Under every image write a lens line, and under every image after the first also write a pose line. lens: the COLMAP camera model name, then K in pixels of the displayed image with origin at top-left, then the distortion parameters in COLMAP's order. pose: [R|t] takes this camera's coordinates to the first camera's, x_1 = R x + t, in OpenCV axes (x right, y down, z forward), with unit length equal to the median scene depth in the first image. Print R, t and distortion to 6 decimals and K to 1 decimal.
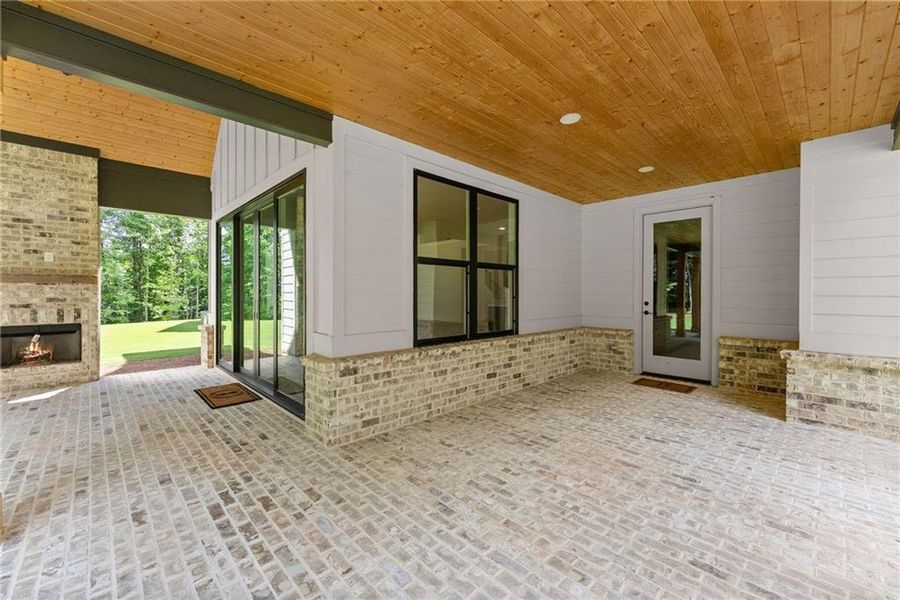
lens RADIAL K [[362.1, 0, 444.1], [0, 362.1, 301.6], [0, 0, 1]] dist [-0.005770, 0.000050]
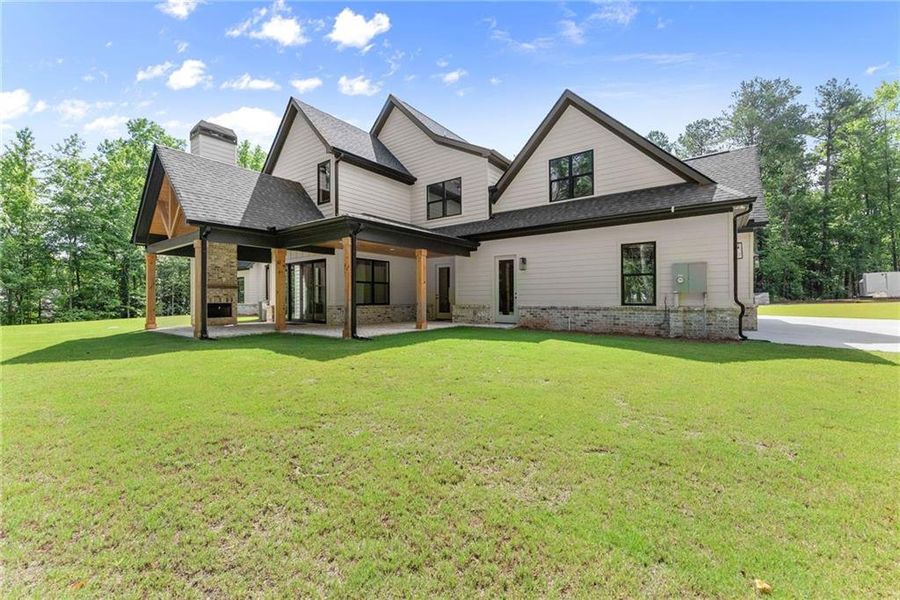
lens RADIAL K [[362.1, 0, 444.1], [0, 362.1, 301.6], [0, 0, 1]] dist [-0.005770, 0.000050]
pose [[0.986145, -0.009038, 0.165639, 0.152381], [0.012268, 0.999754, -0.018491, 0.125510], [-0.165431, 0.020267, 0.986013, -2.118547]]
